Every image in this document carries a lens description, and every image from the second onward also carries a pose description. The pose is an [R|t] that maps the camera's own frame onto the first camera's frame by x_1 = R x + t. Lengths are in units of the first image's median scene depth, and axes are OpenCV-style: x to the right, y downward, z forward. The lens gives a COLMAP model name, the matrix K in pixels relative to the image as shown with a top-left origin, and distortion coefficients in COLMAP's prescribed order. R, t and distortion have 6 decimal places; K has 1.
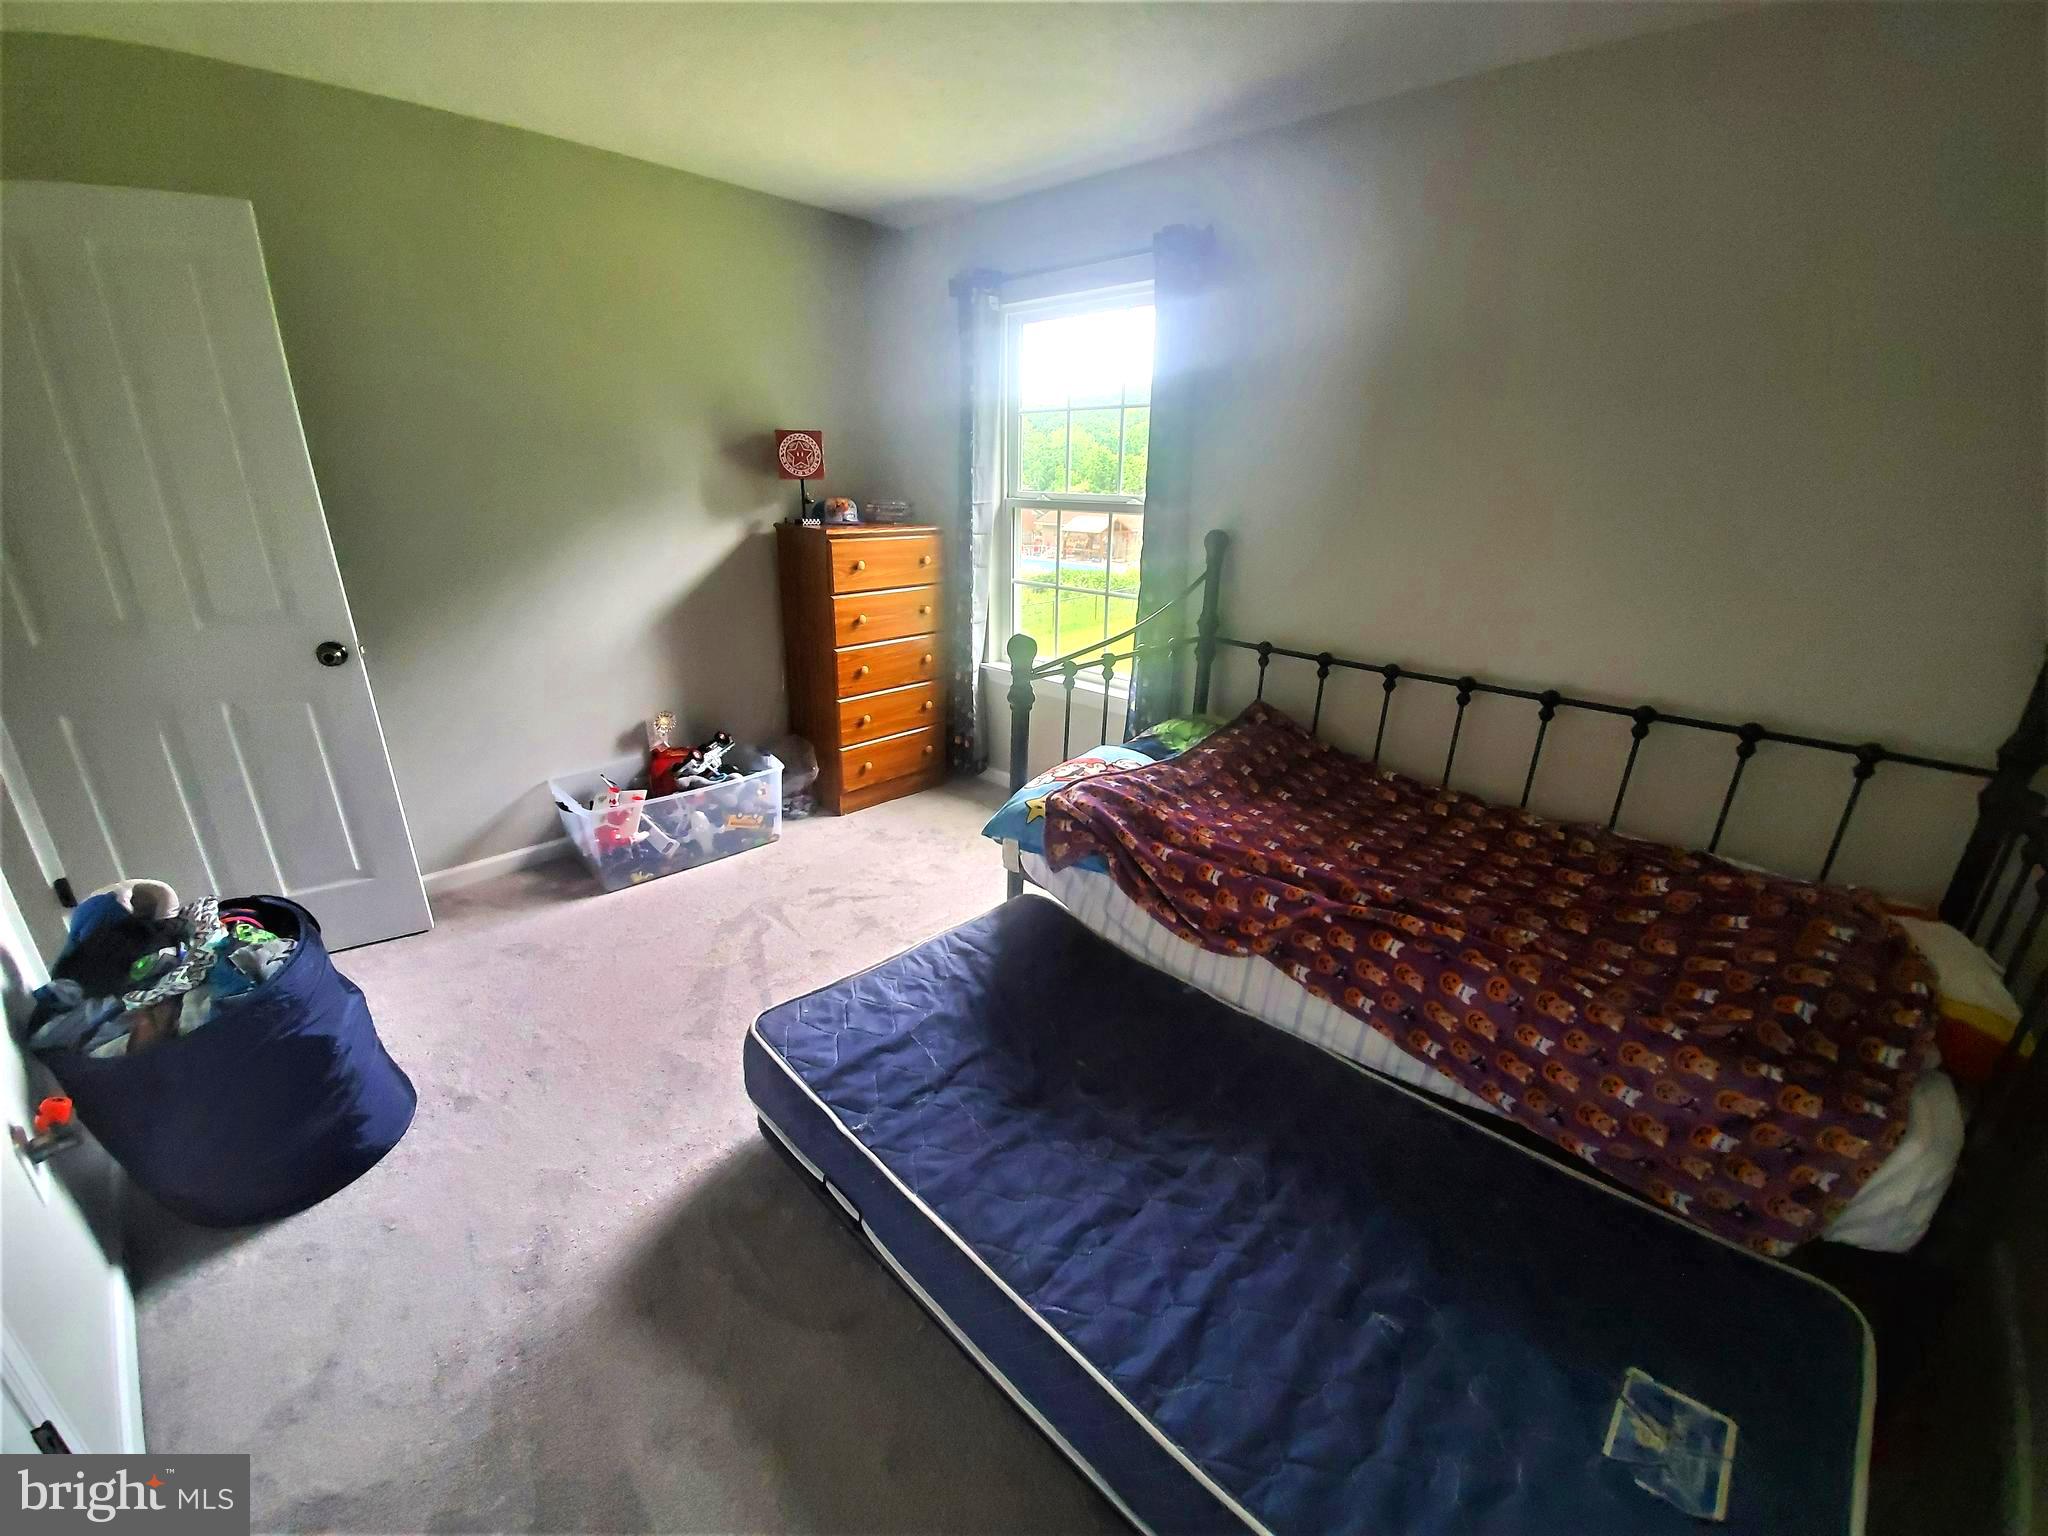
lens RADIAL K [[811.1, 0, 1026.3], [0, 811.1, 771.8], [0, 0, 1]] dist [0.016306, -0.018123]
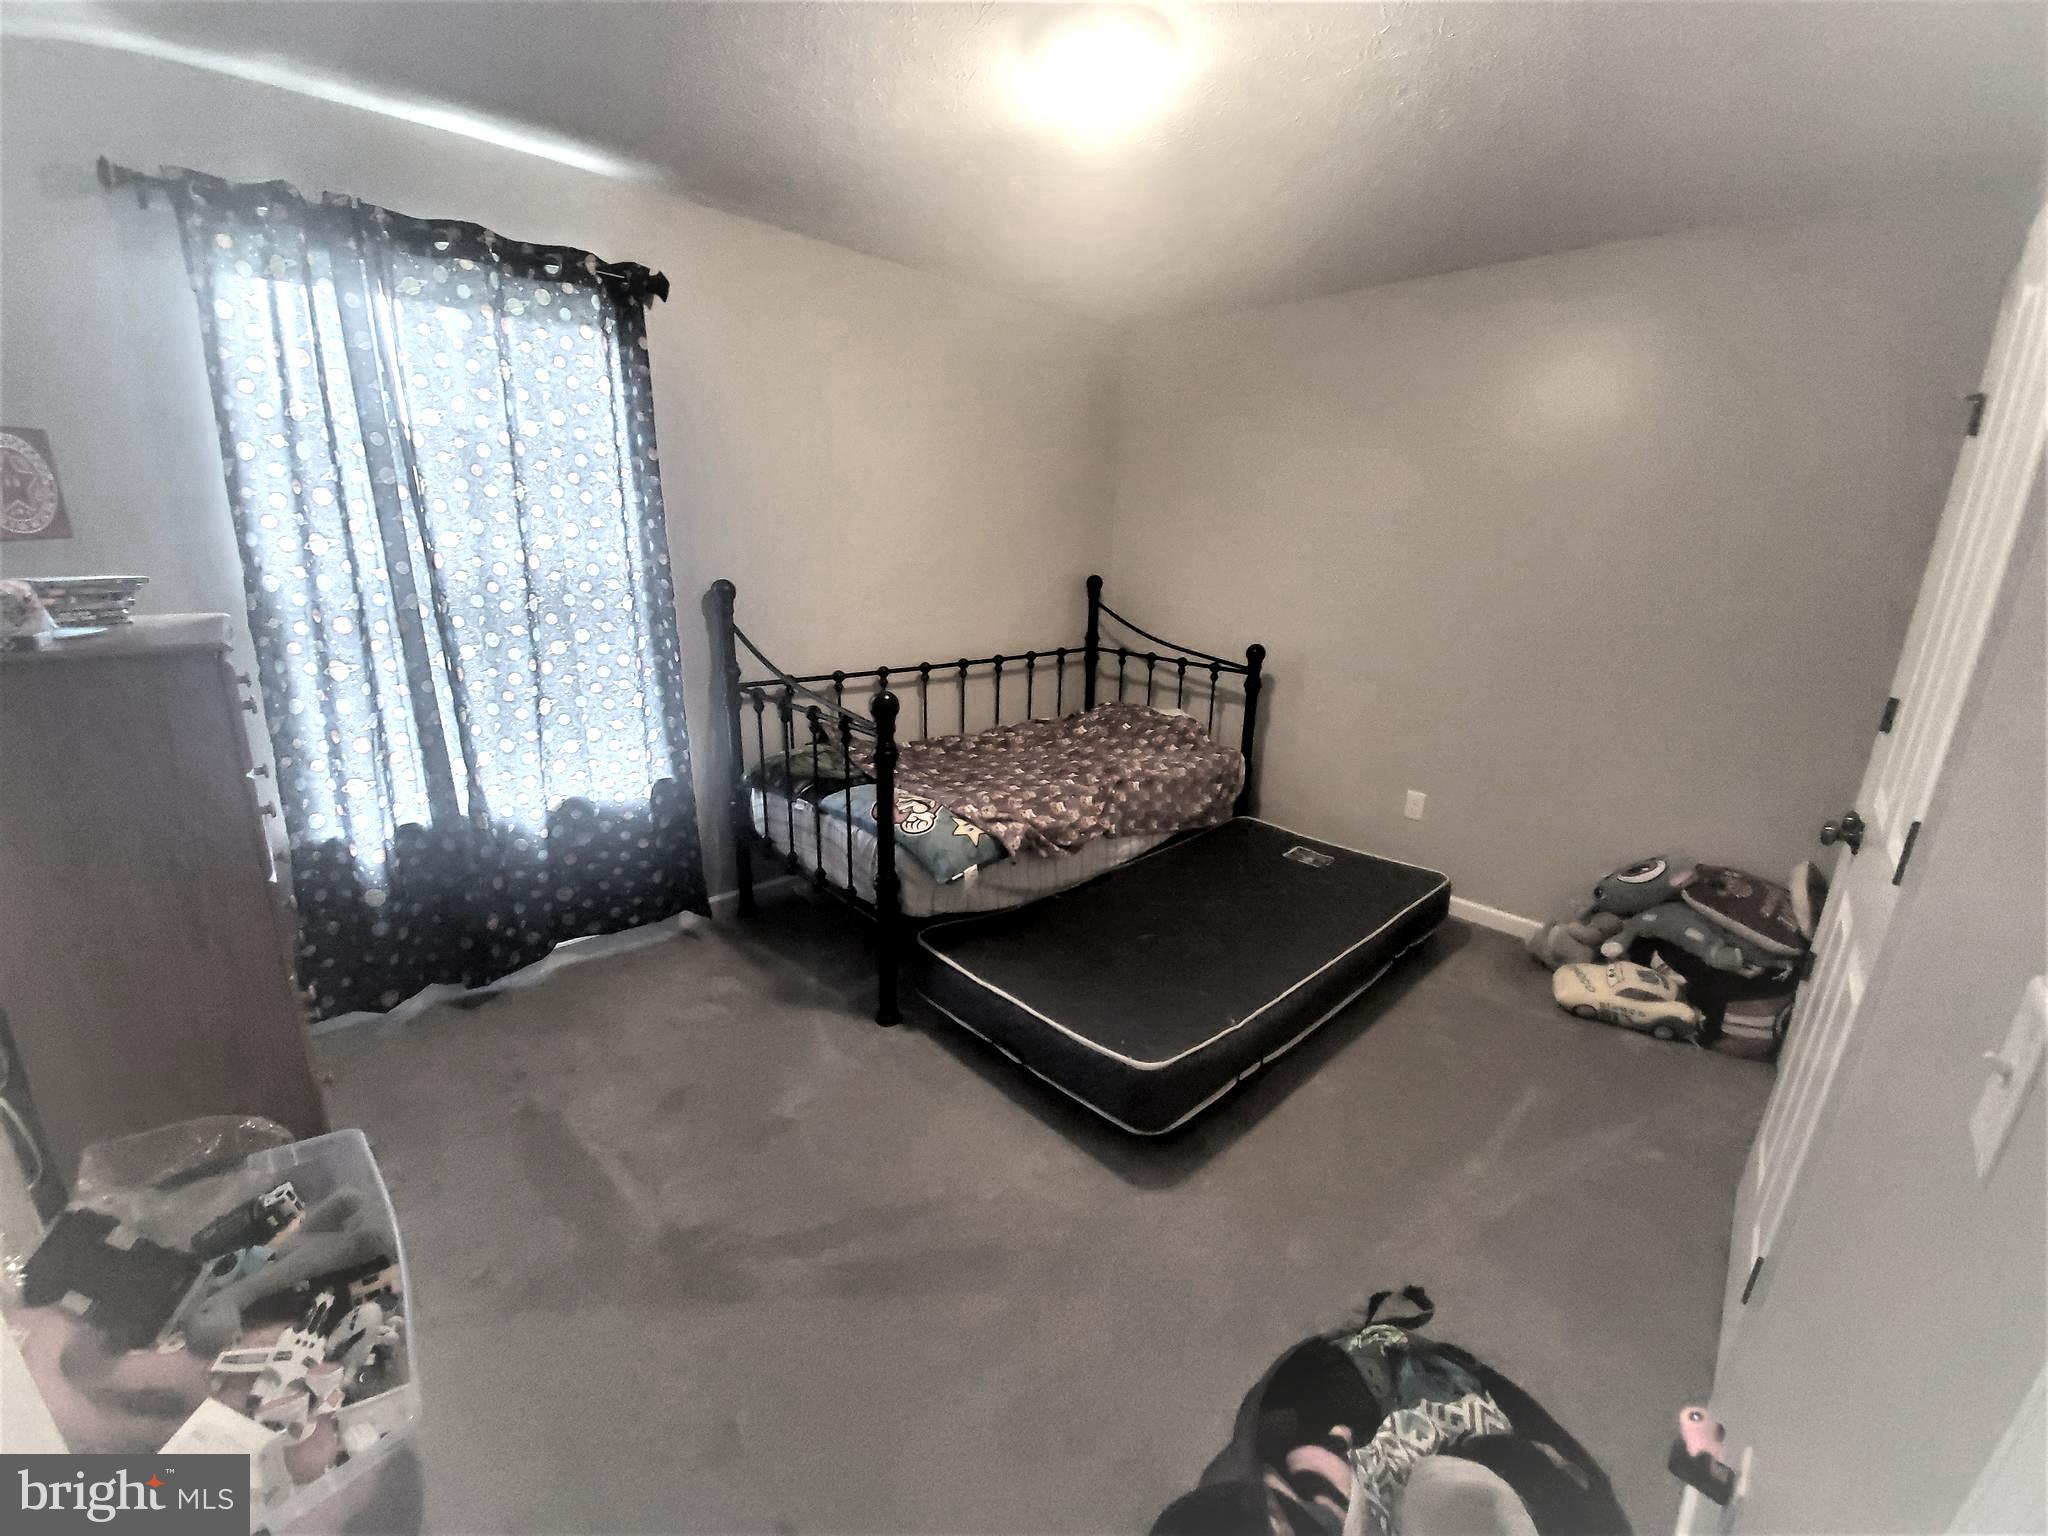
lens RADIAL K [[811.1, 0, 1026.3], [0, 811.1, 771.8], [0, 0, 1]] dist [0.016306, -0.018123]
pose [[0.040233, -0.290006, 0.956179, -0.975240], [0.330229, 0.907039, 0.261207, -0.277284], [-0.943043, 0.305248, 0.132262, 0.733705]]
